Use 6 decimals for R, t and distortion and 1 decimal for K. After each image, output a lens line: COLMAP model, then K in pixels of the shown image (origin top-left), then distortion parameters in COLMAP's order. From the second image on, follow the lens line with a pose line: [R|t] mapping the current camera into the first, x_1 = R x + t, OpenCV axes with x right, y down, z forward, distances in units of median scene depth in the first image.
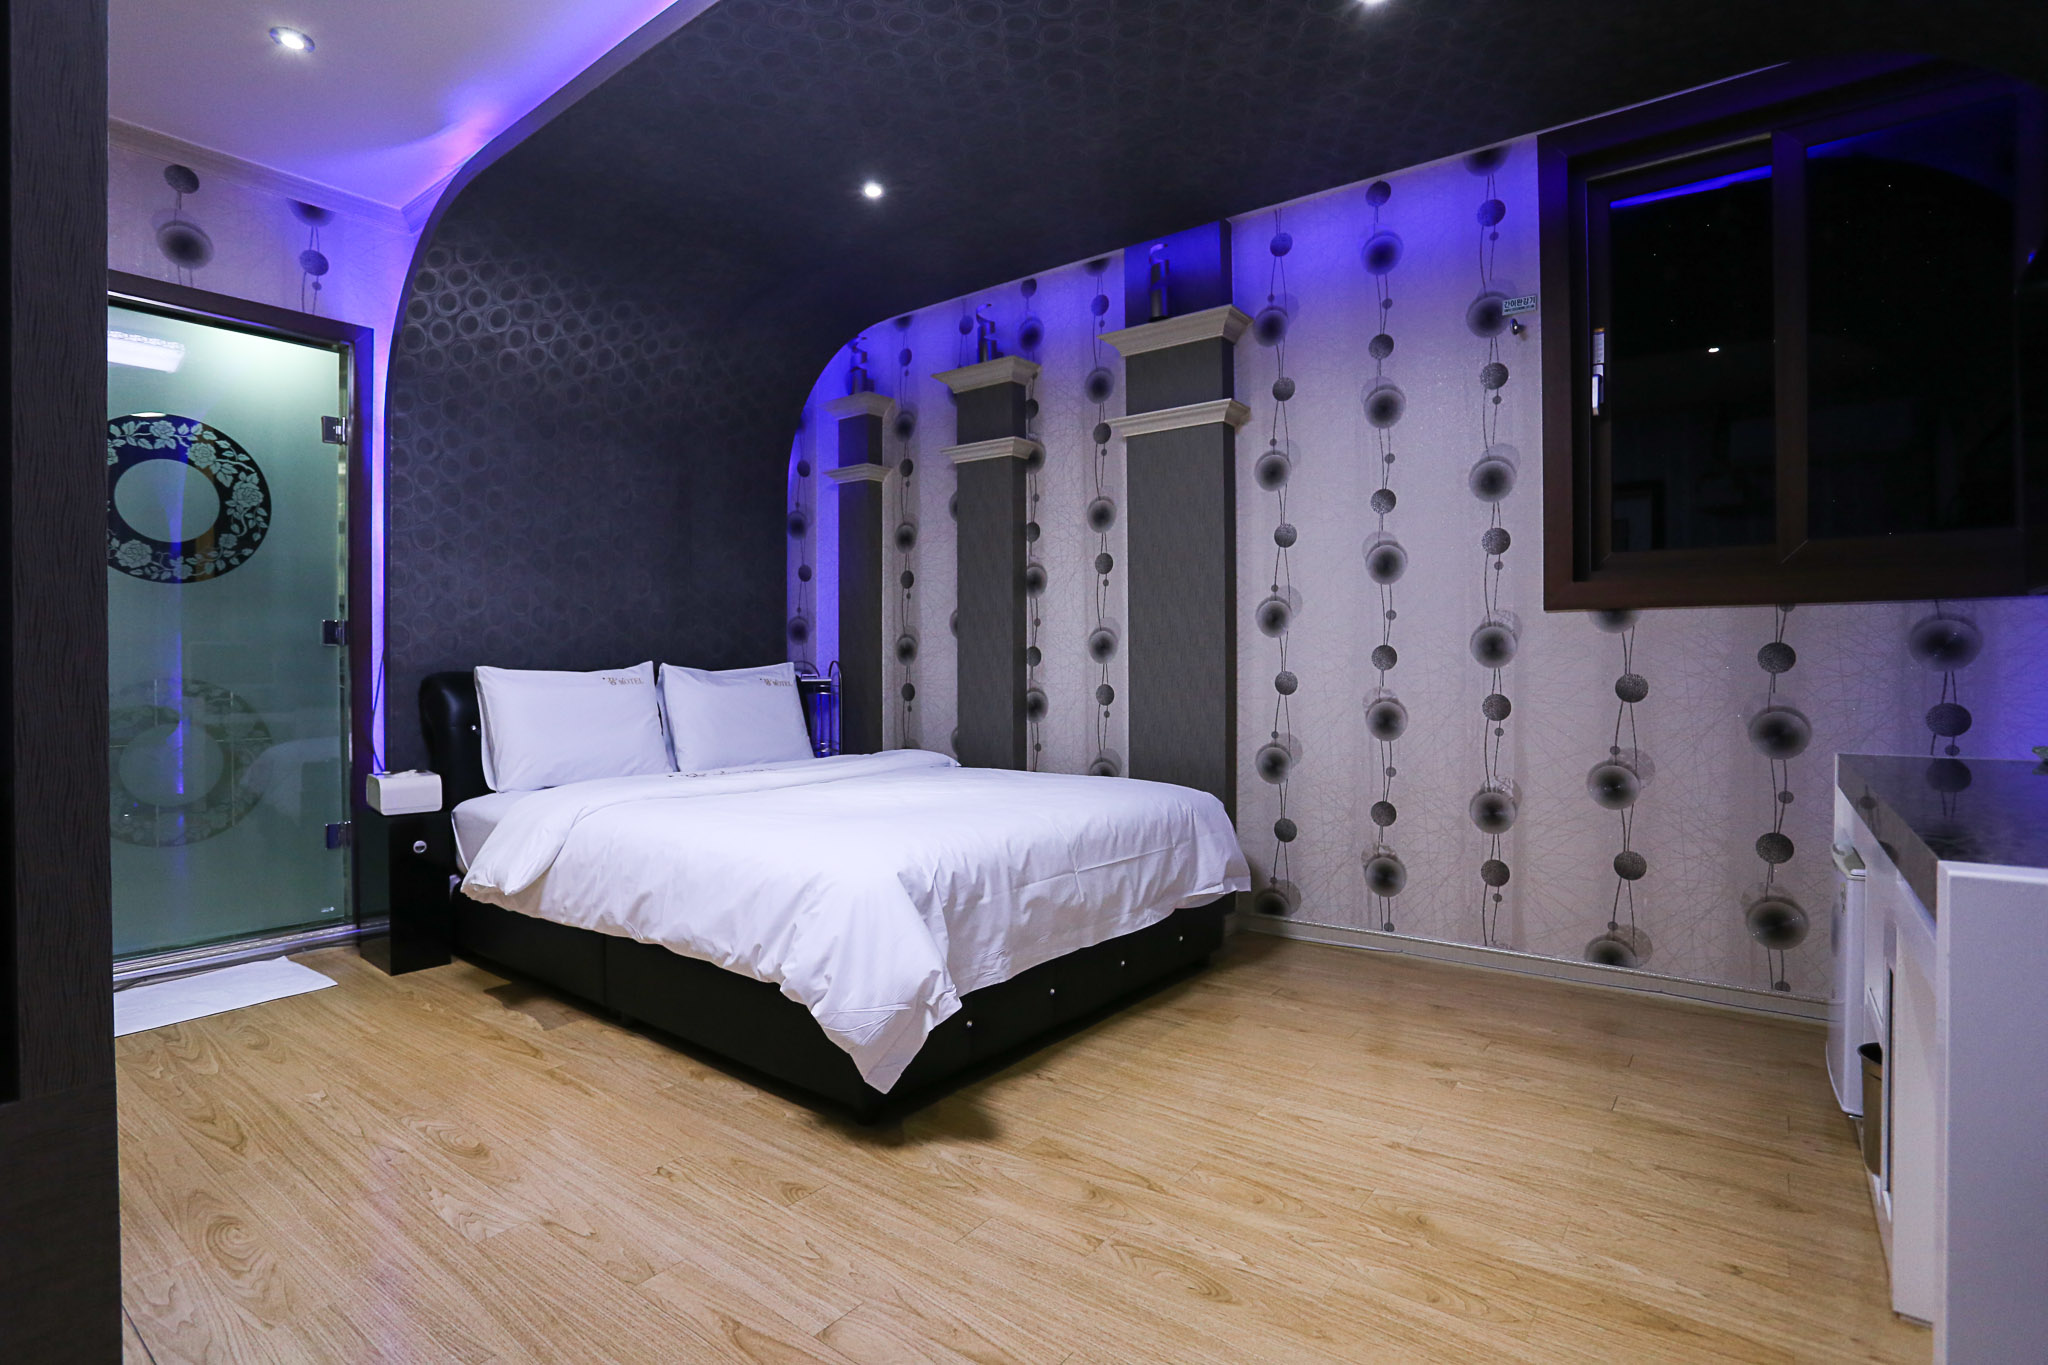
lens RADIAL K [[1003.0, 0, 1017.1], [0, 1003.0, 669.1], [0, 0, 1]] dist [-0.071996, 0.032383]
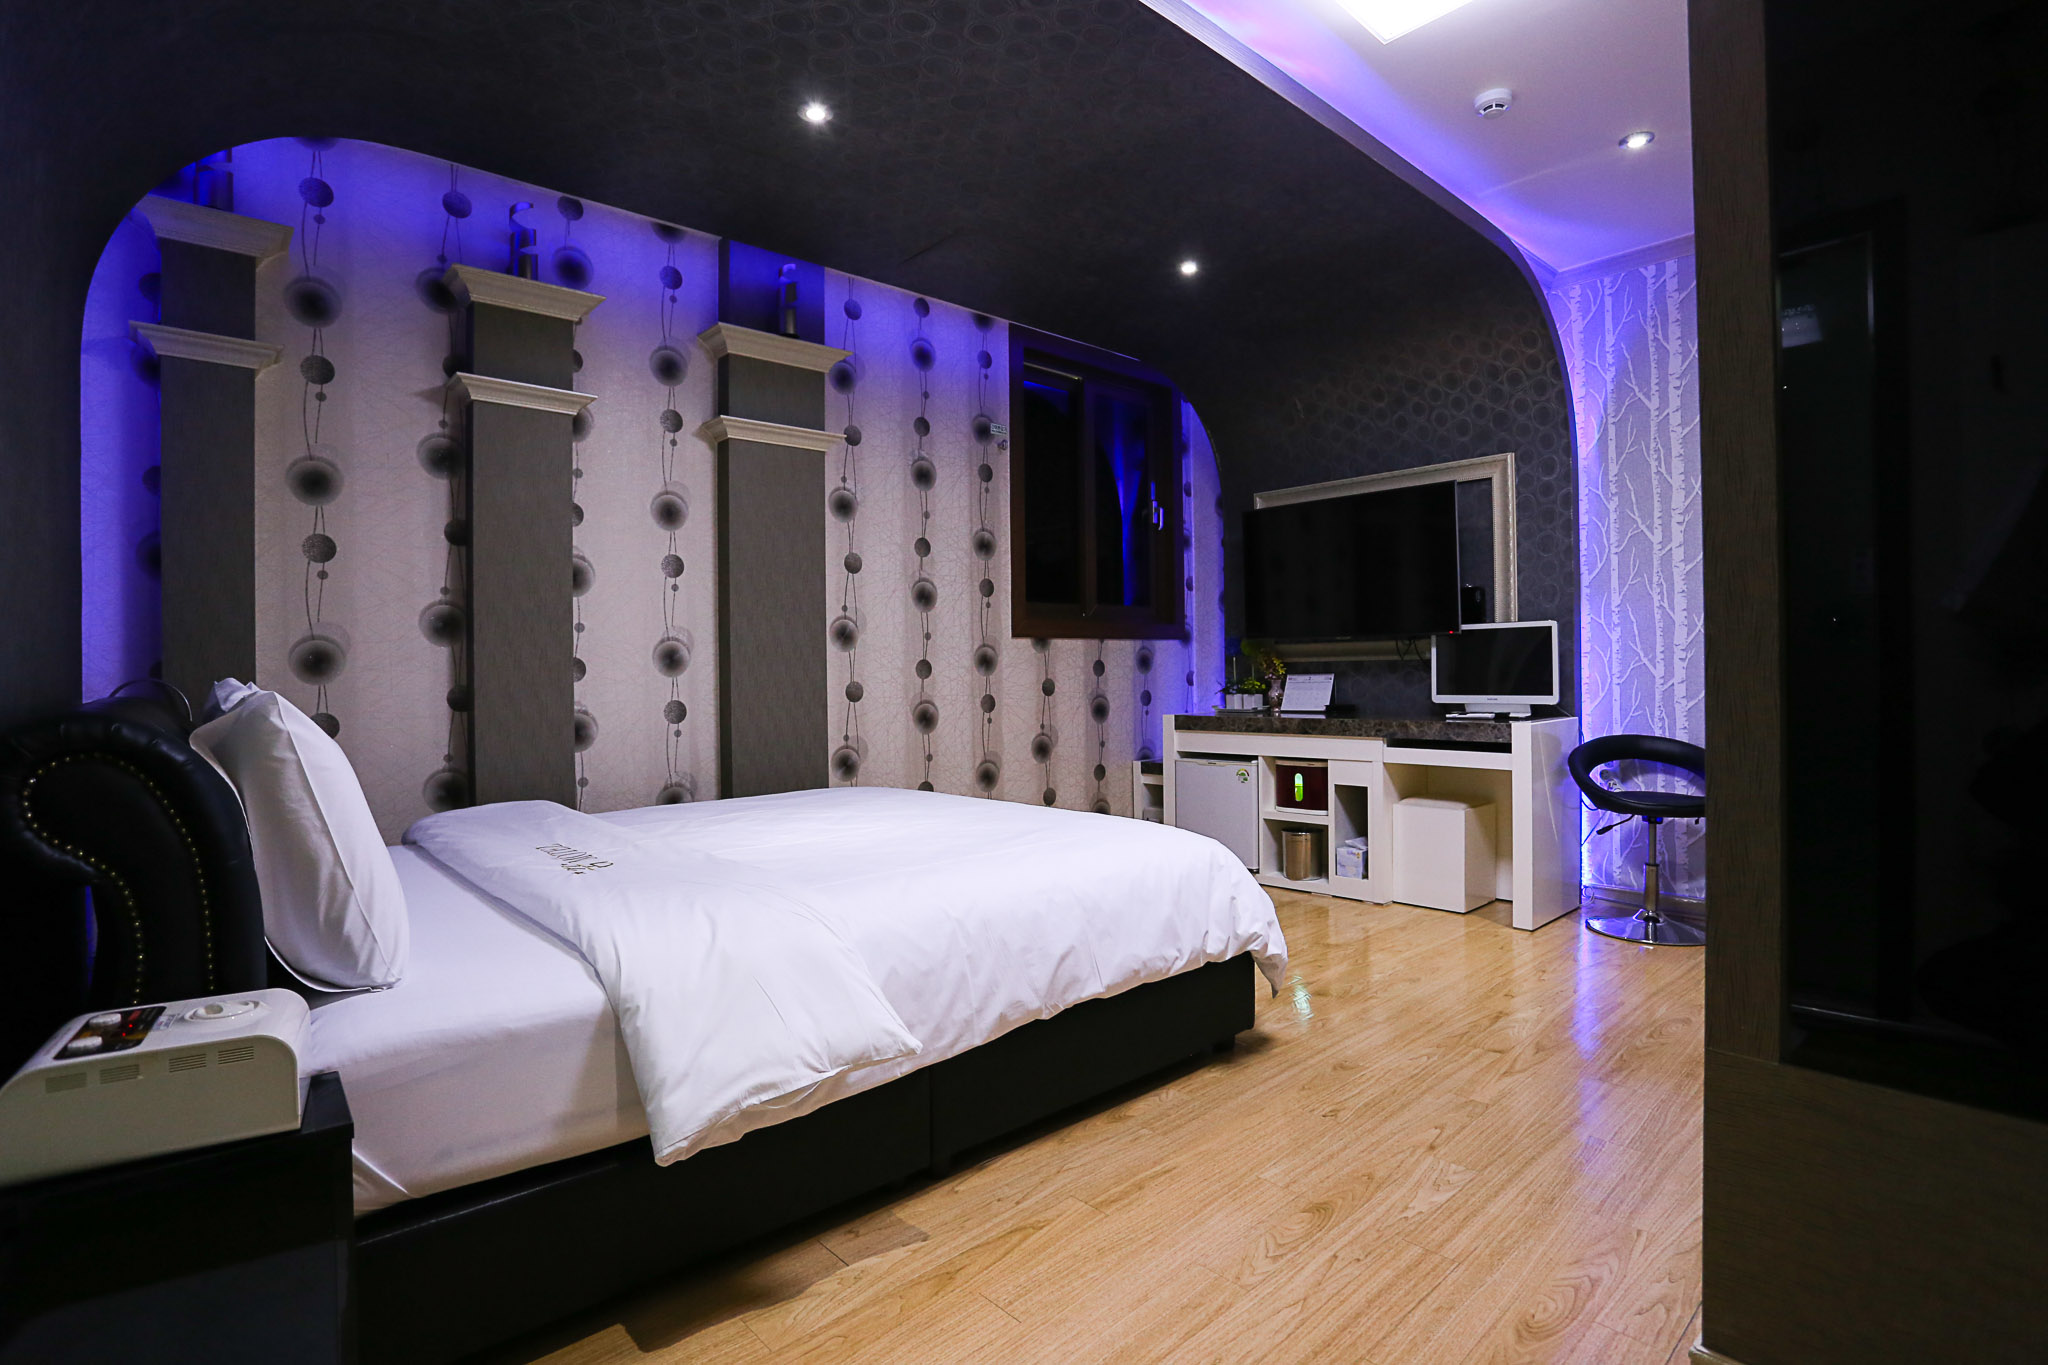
lens RADIAL K [[1003.0, 0, 1017.1], [0, 1003.0, 669.1], [0, 0, 1]] dist [-0.071996, 0.032383]
pose [[0.176339, -0.001083, 0.984329, -0.964125], [0.019313, 0.999811, -0.002360, -0.006534], [-0.984140, 0.019426, 0.176326, 0.710837]]
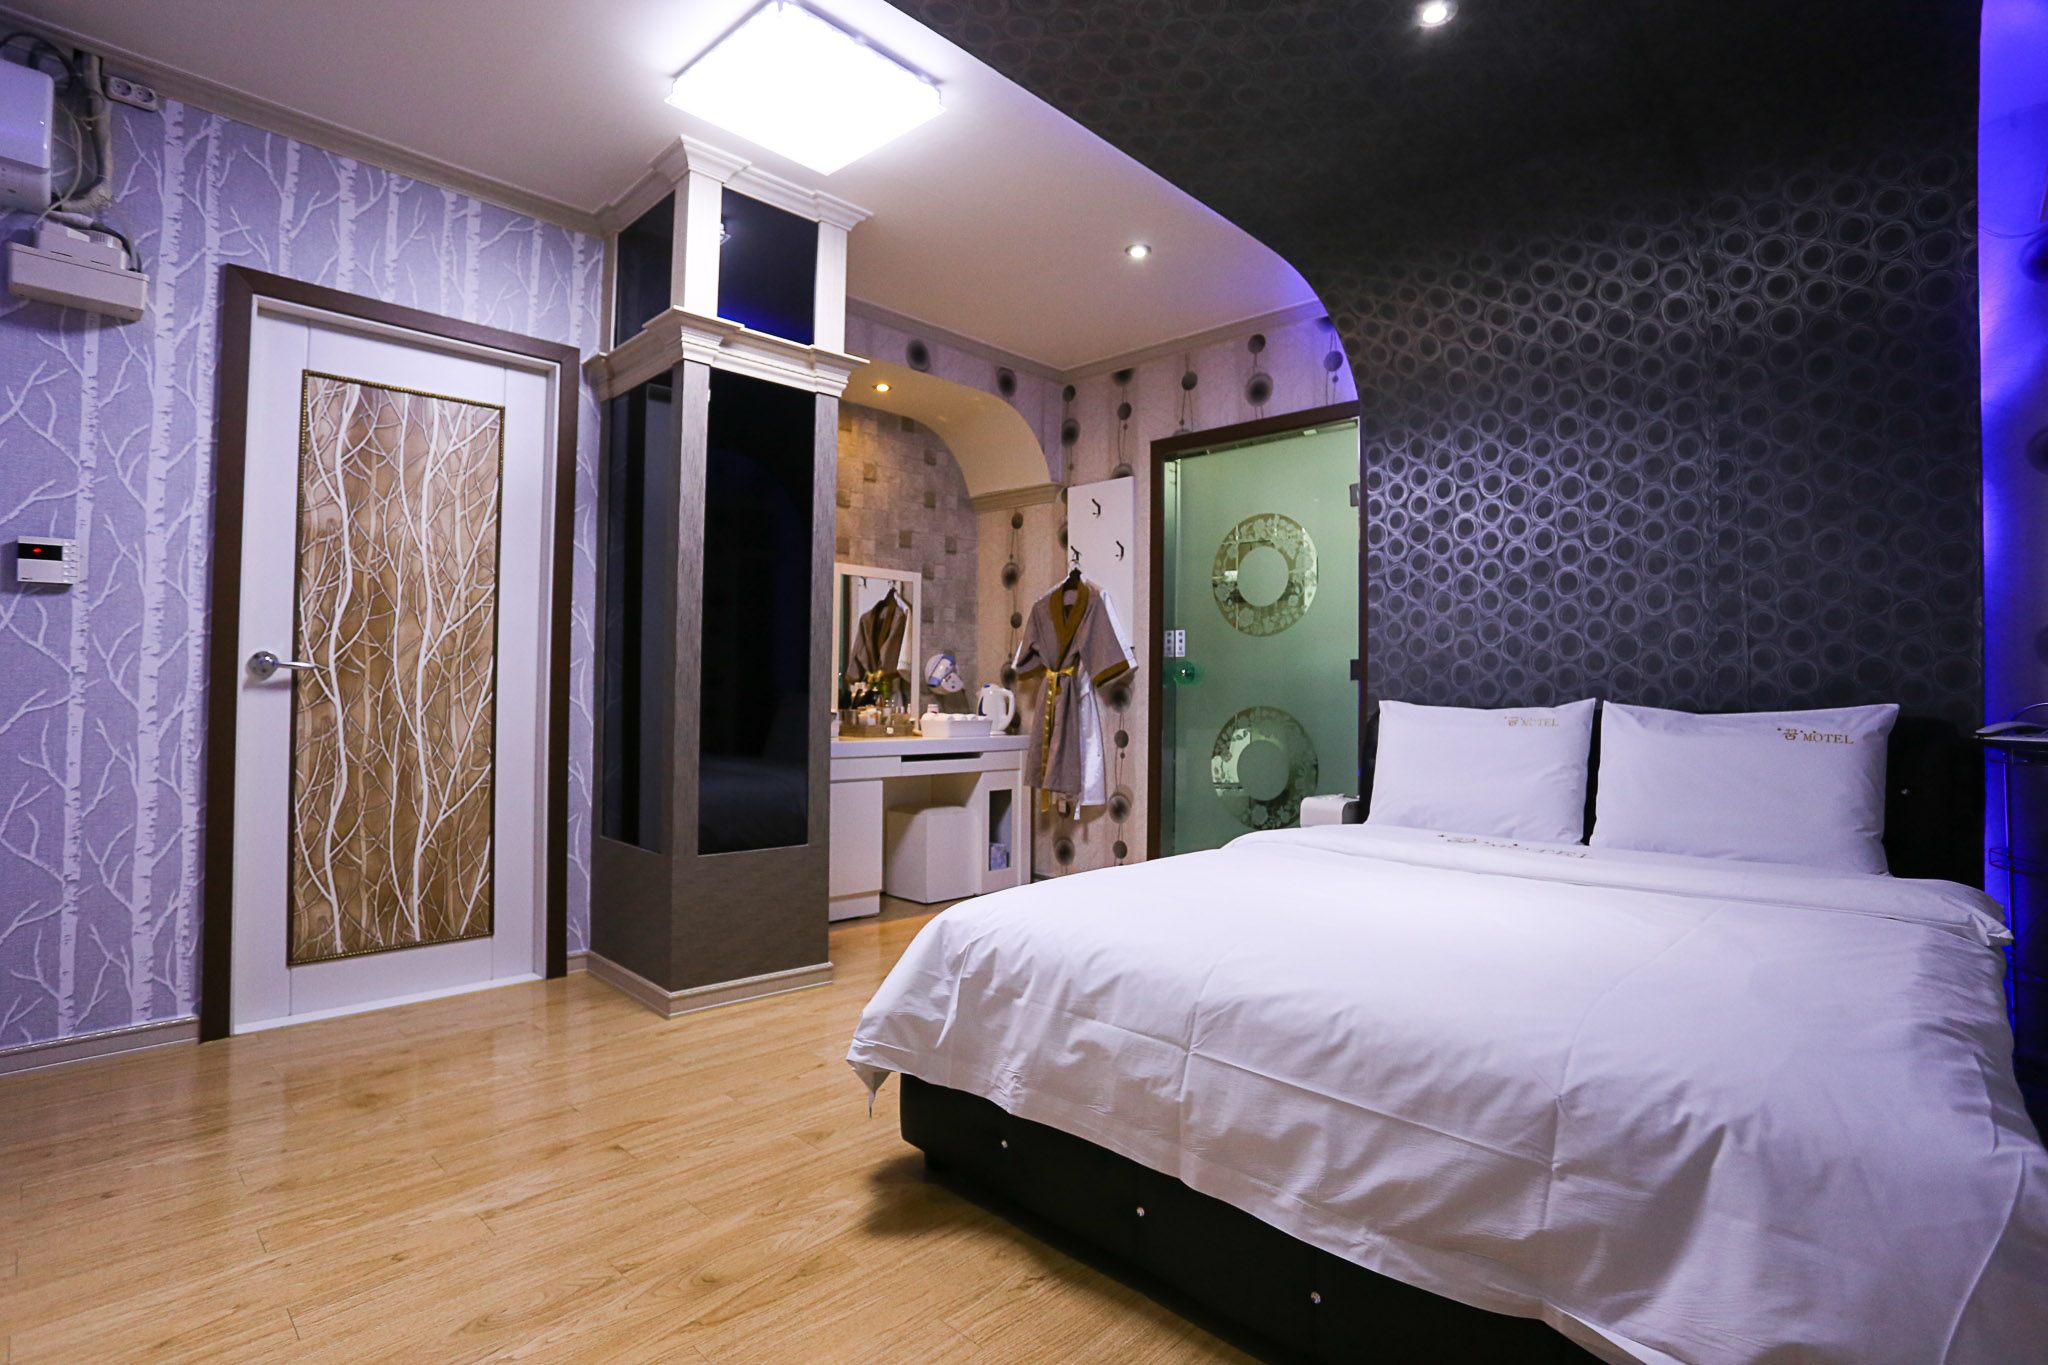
lens RADIAL K [[1003.0, 0, 1017.1], [0, 1003.0, 669.1], [0, 0, 1]] dist [-0.071996, 0.032383]
pose [[-0.111455, -0.020524, -0.993558, 0.564274], [-0.019089, 0.999646, -0.018509, -0.010432], [0.993586, 0.016903, -0.111807, 0.816650]]
